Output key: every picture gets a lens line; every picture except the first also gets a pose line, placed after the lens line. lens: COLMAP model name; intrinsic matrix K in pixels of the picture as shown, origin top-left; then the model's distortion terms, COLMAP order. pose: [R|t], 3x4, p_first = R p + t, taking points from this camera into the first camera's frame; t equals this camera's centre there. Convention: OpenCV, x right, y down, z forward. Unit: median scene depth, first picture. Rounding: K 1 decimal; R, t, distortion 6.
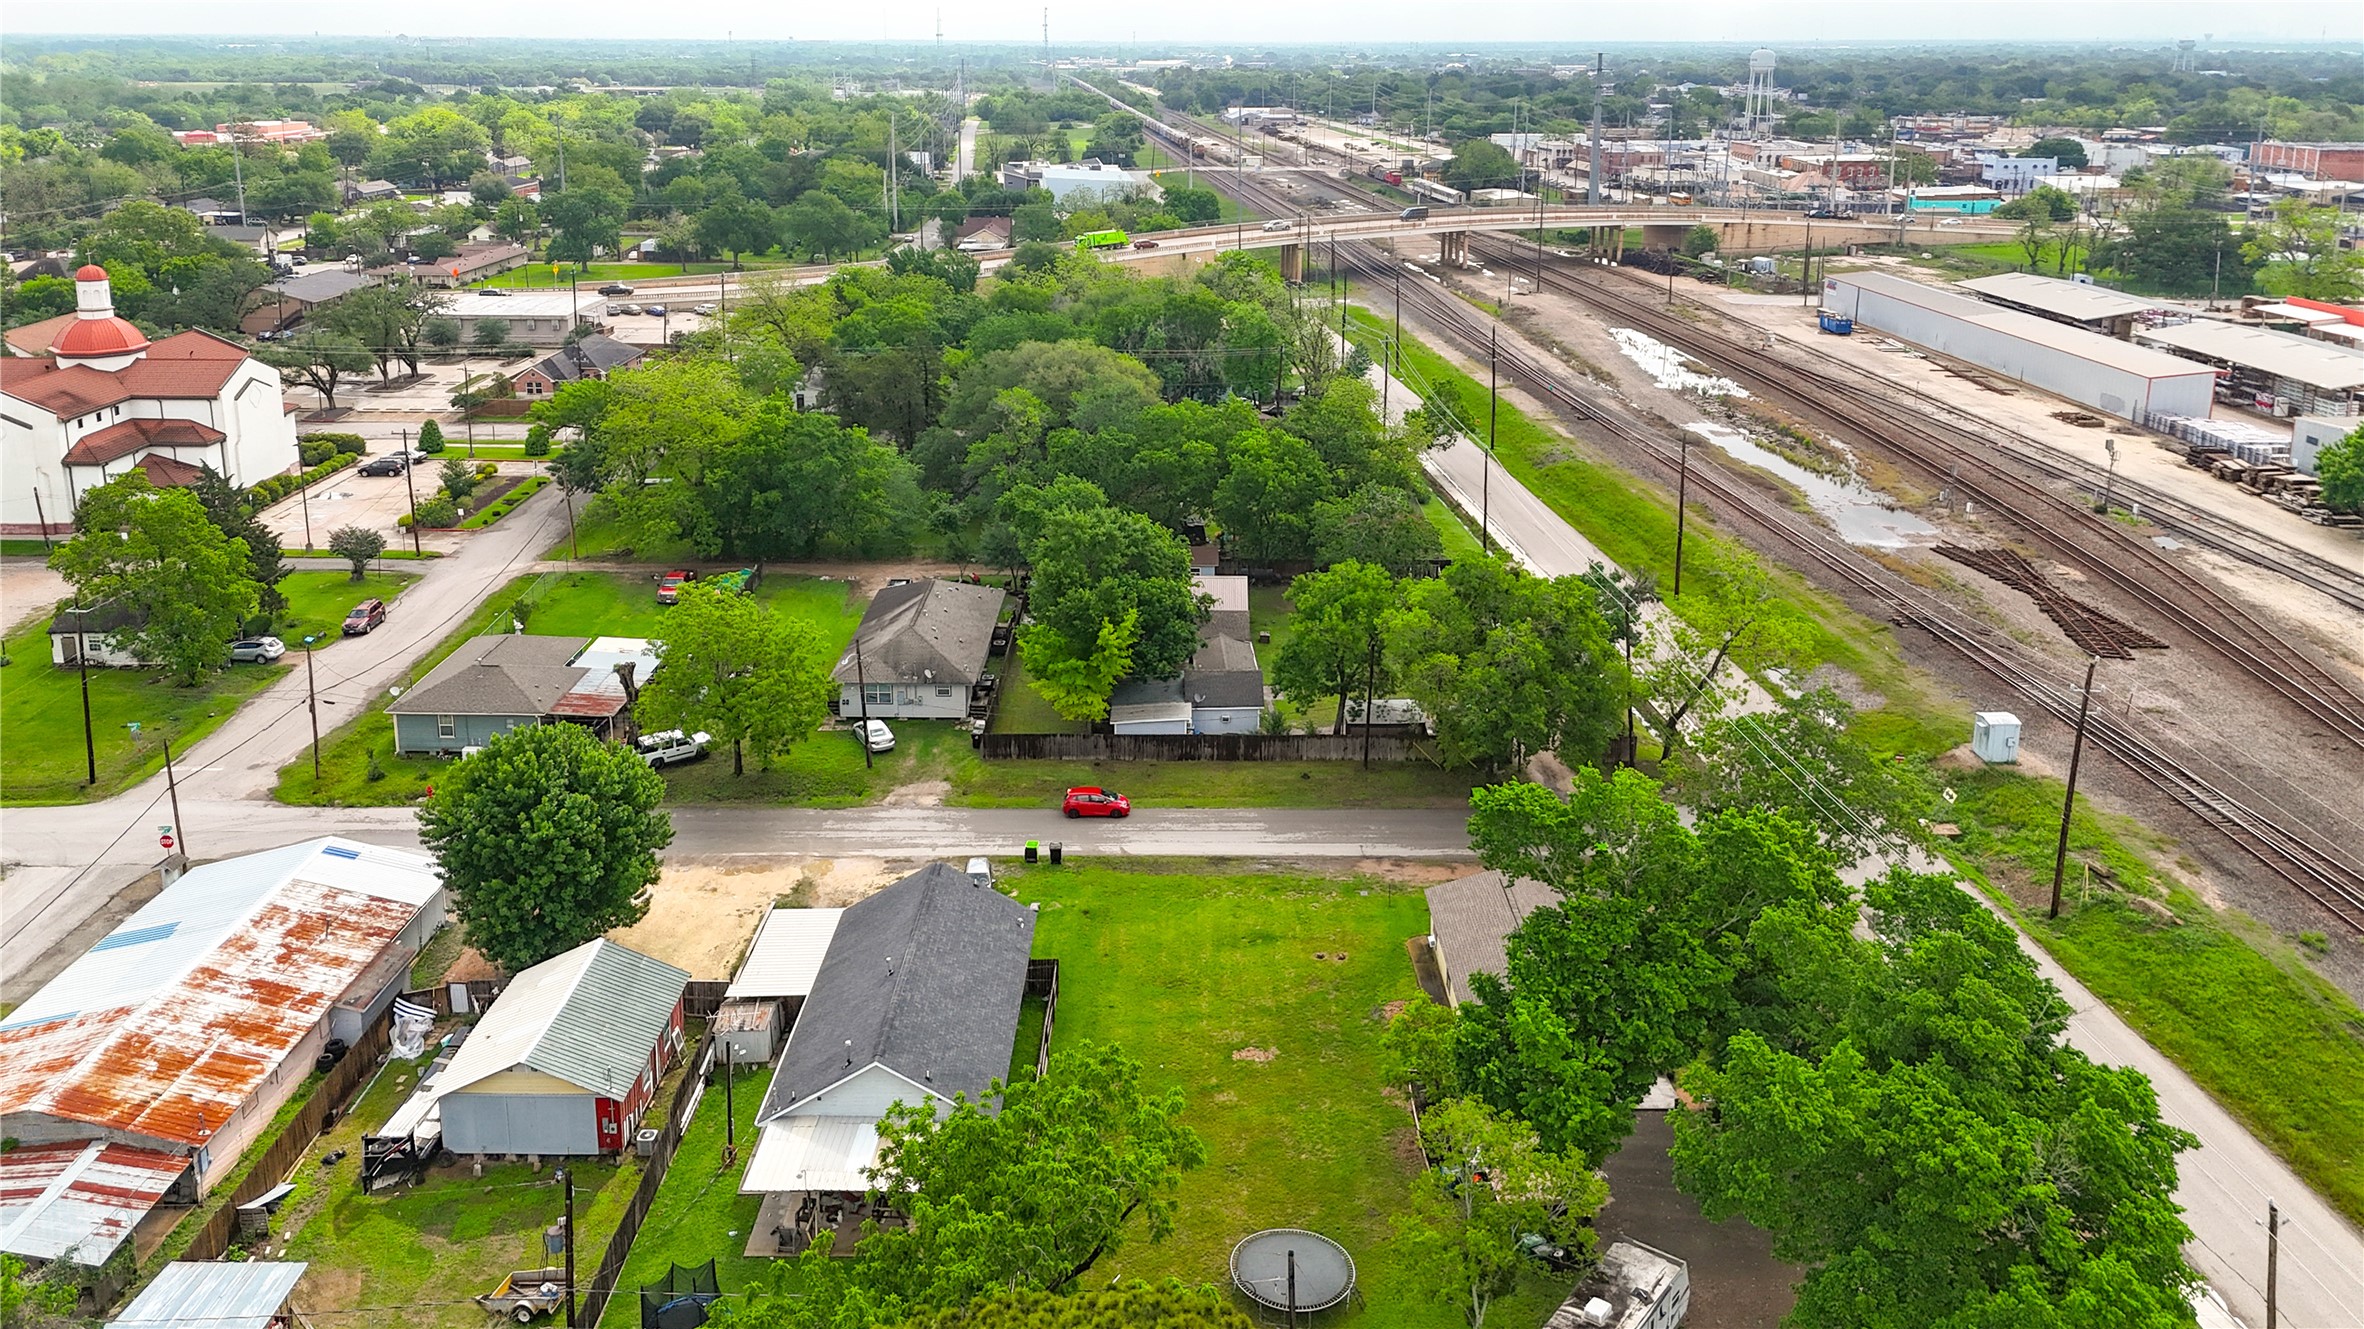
lens RADIAL K [[1739.8, 0, 1163.9], [0, 1739.8, 608.4], [0, 0, 1]] dist [0.070666, -0.066515]
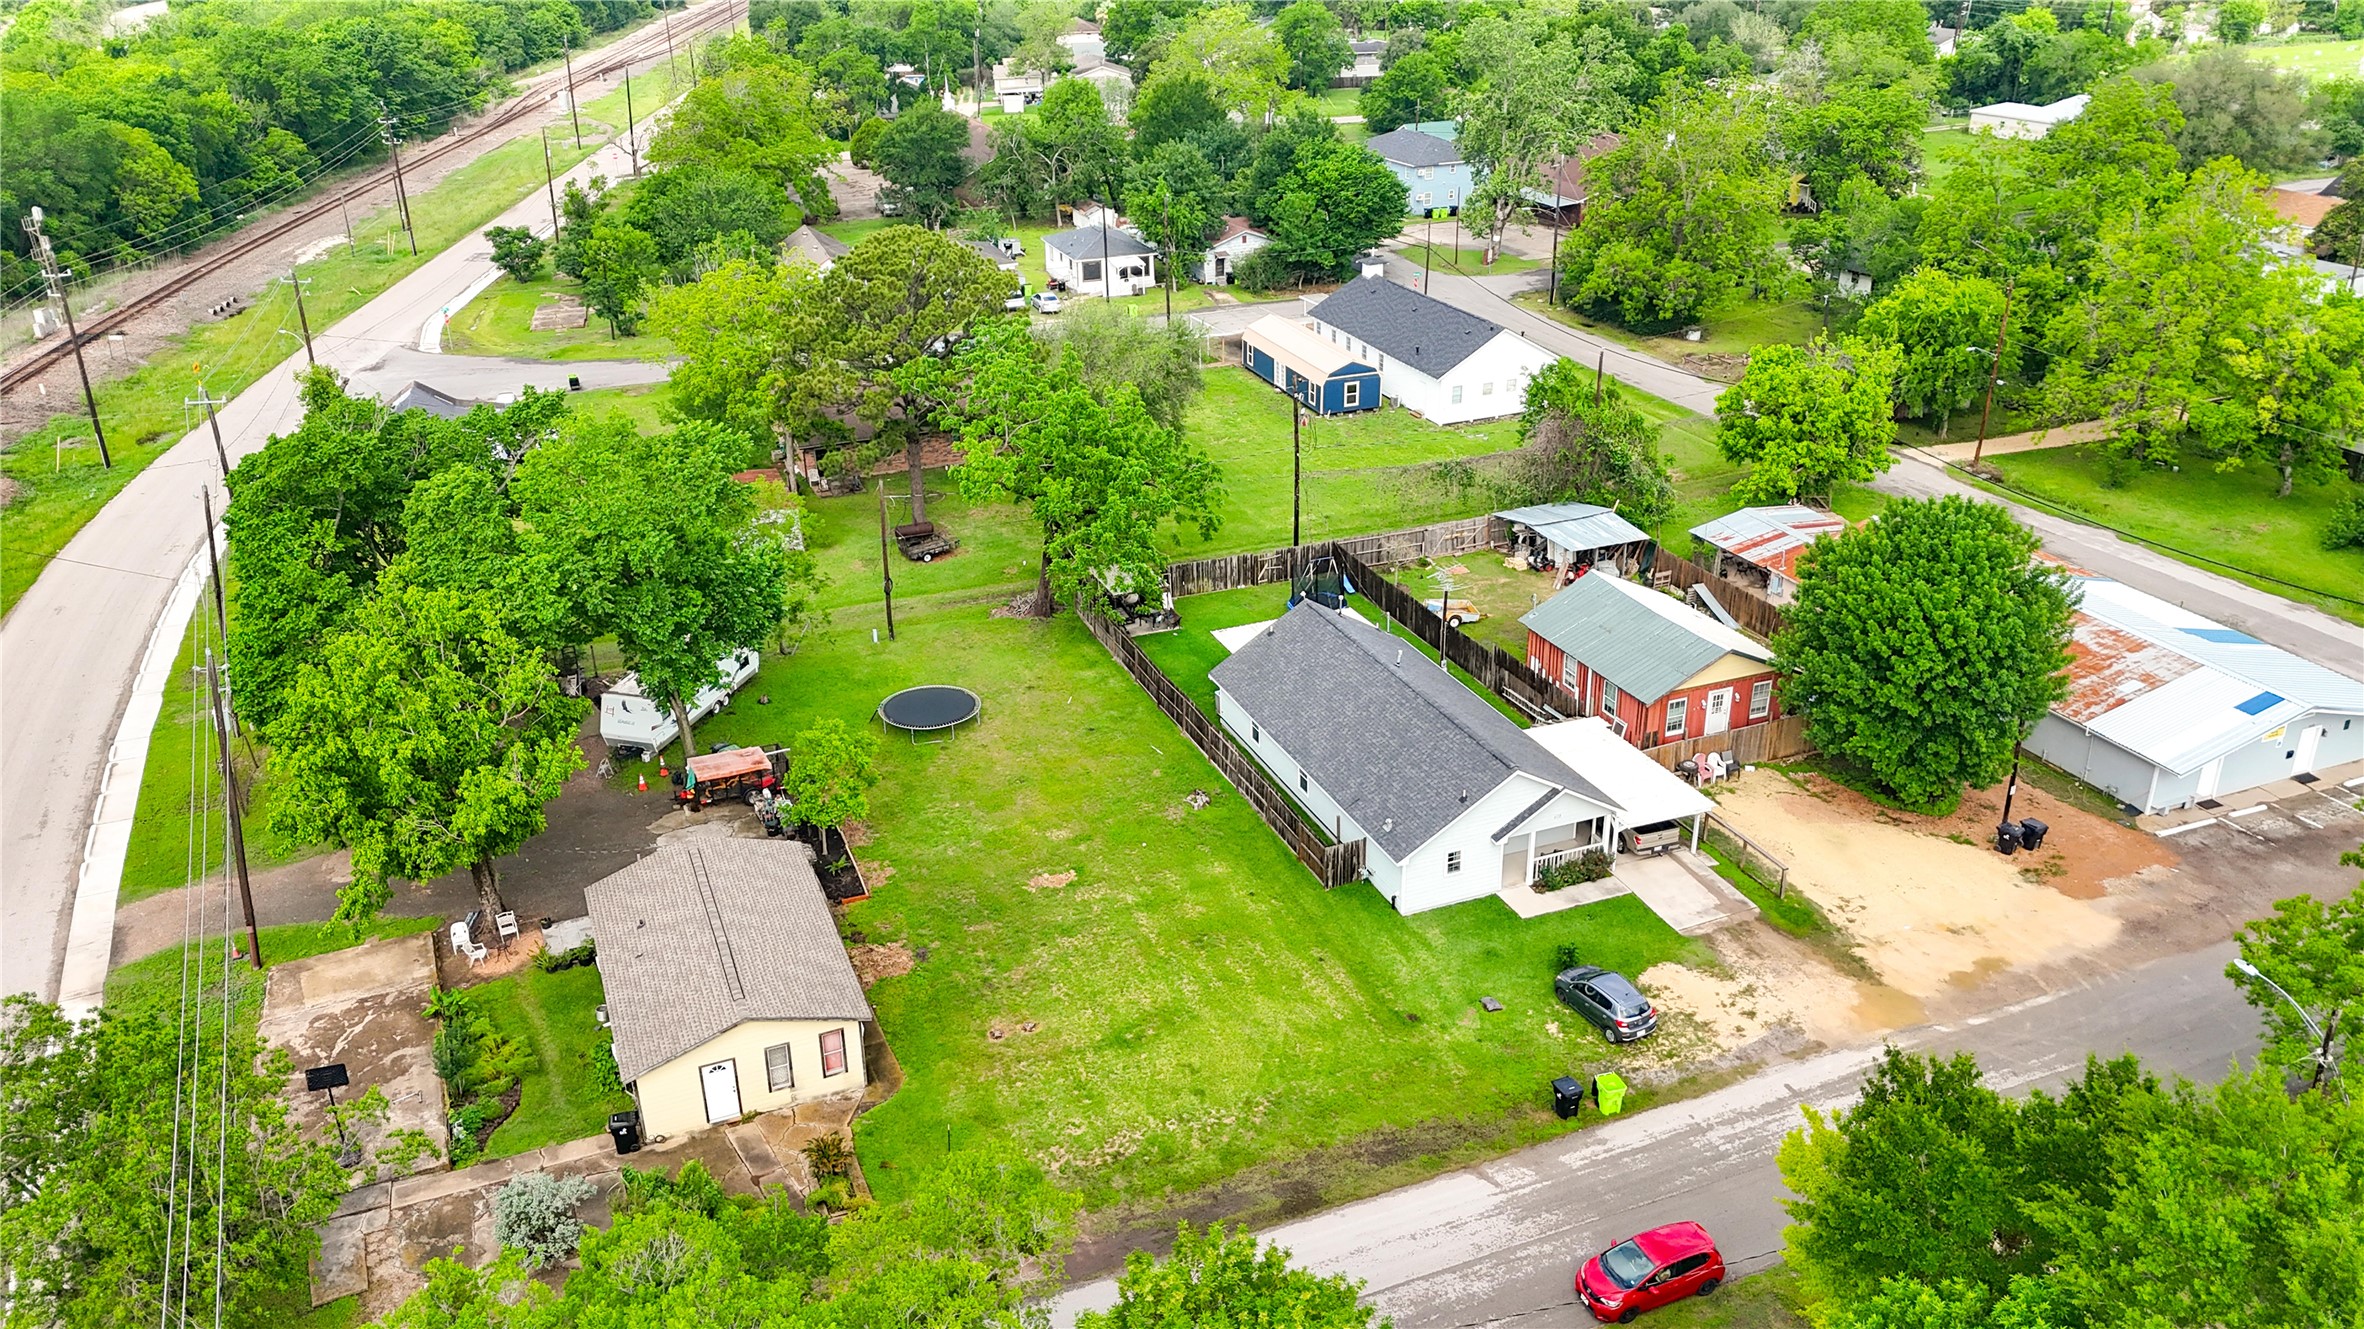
lens RADIAL K [[1739.8, 0, 1185.0], [0, 1739.8, 663.1], [0, 0, 1]] dist [0.070666, -0.066515]
pose [[-0.922851, 0.174969, -0.343121, 0.194289], [-0.100883, 0.749949, 0.653758, -0.281465], [0.371711, 0.637936, -0.674439, 1.128591]]
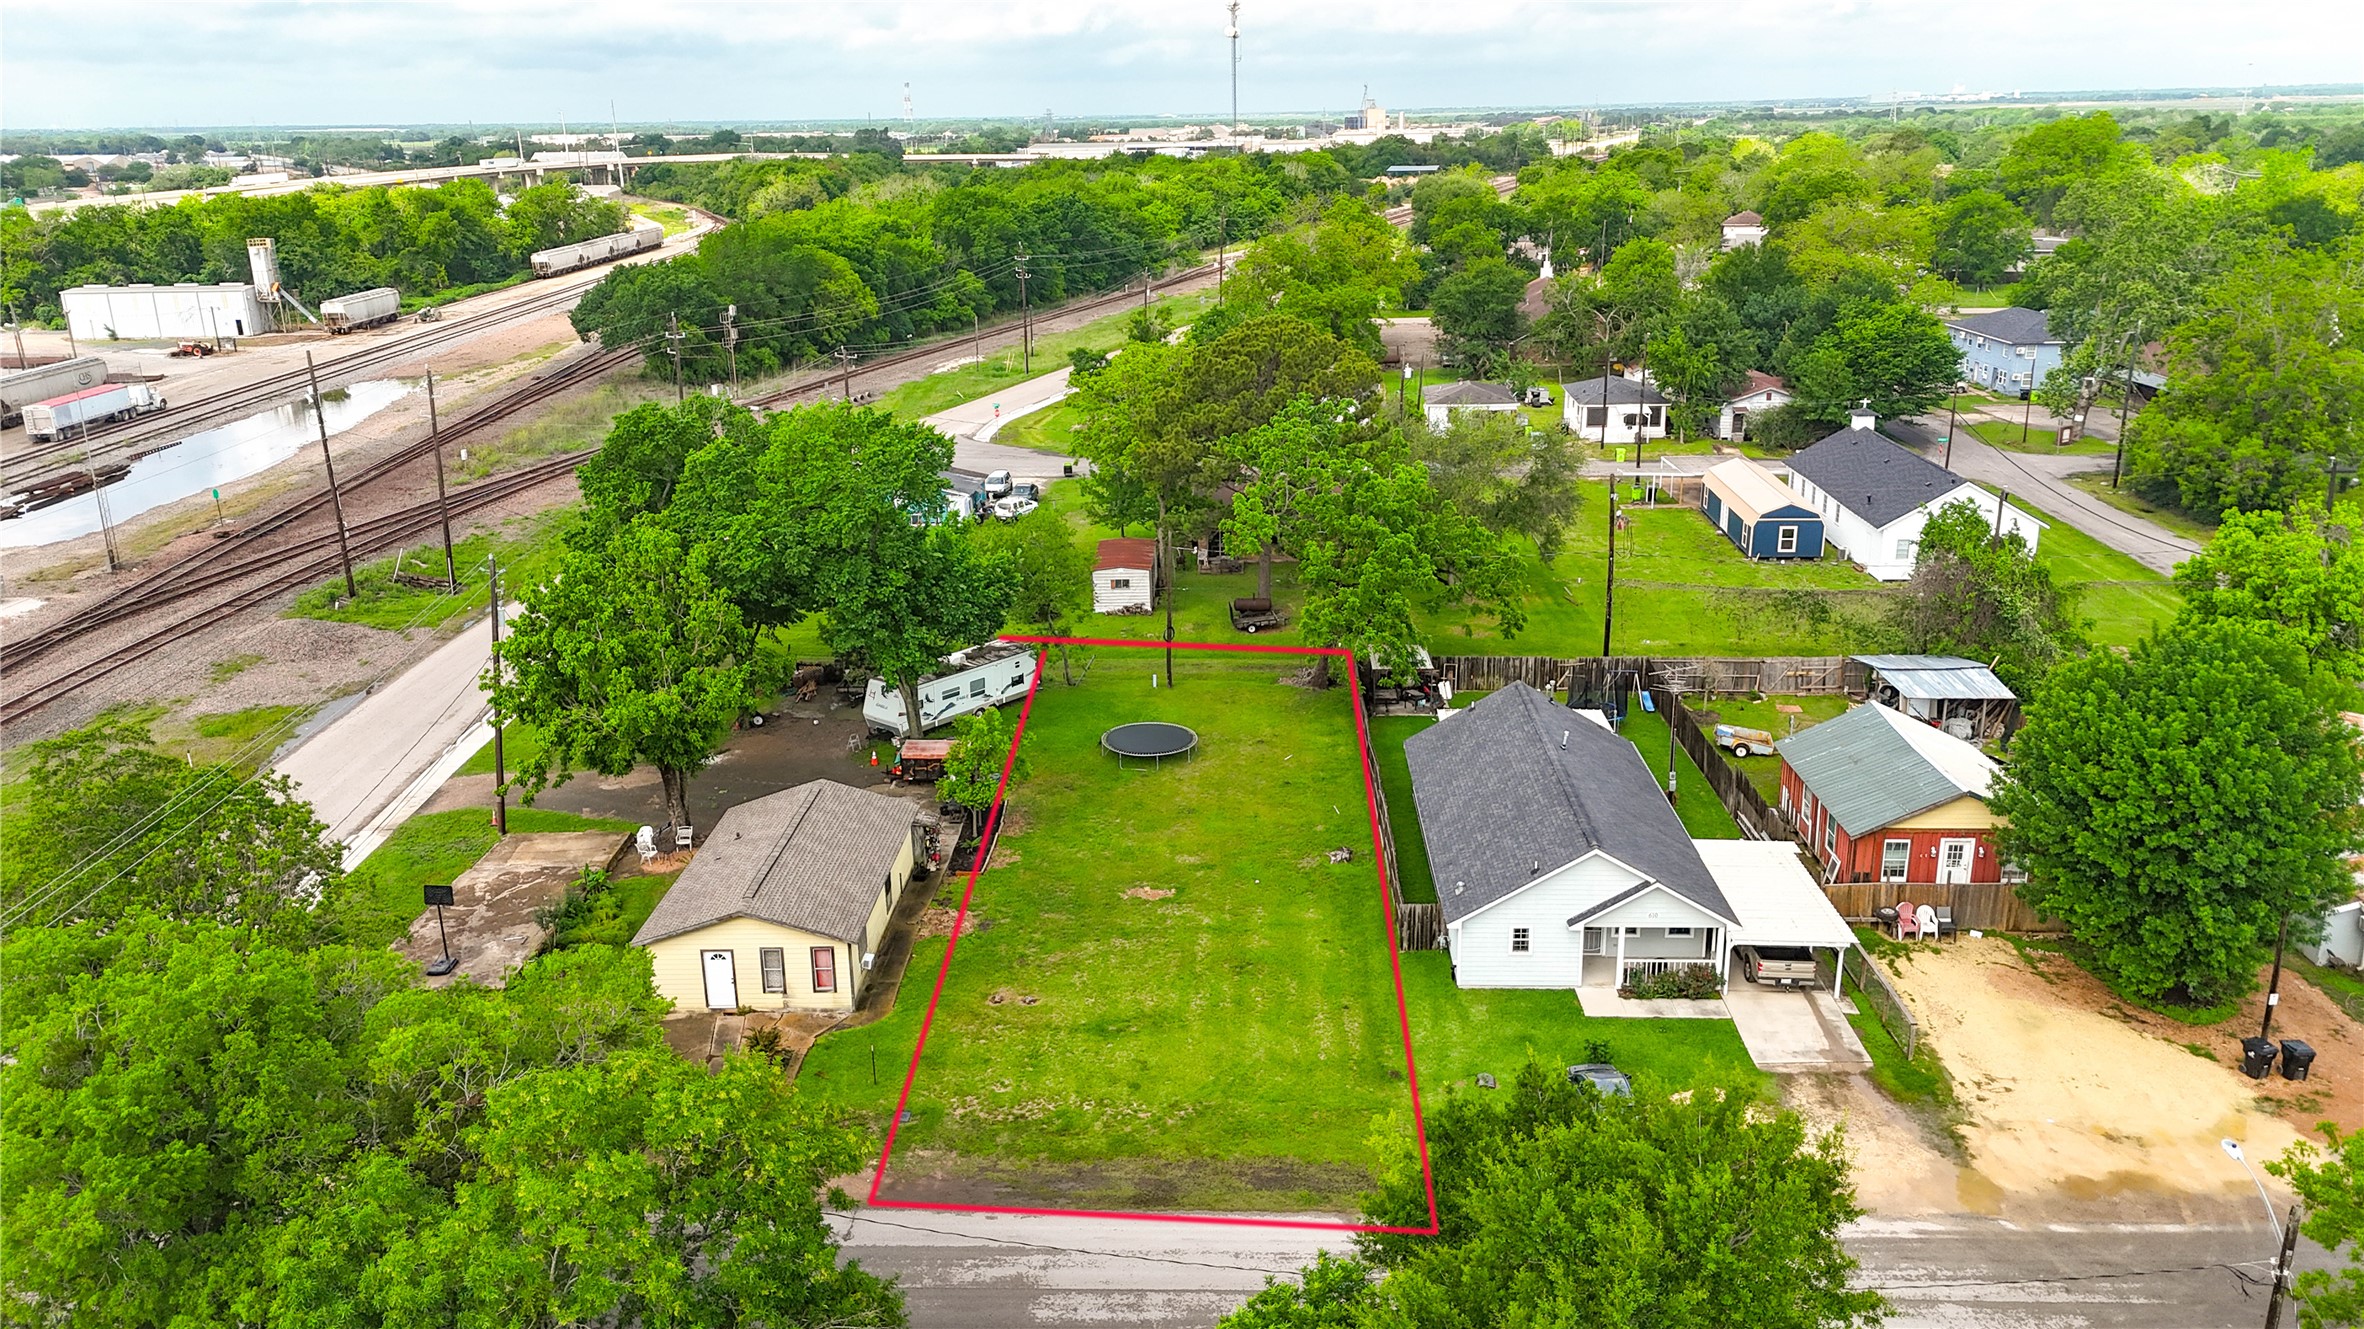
lens RADIAL K [[1739.8, 0, 1182.0], [0, 1739.8, 663.9], [0, 0, 1]] dist [0.070666, -0.066515]
pose [[-0.999551, 0.008268, 0.028801, 0.007663], [0.023447, 0.814316, 0.579949, -0.242351], [-0.018658, 0.580363, -0.814144, 1.203116]]
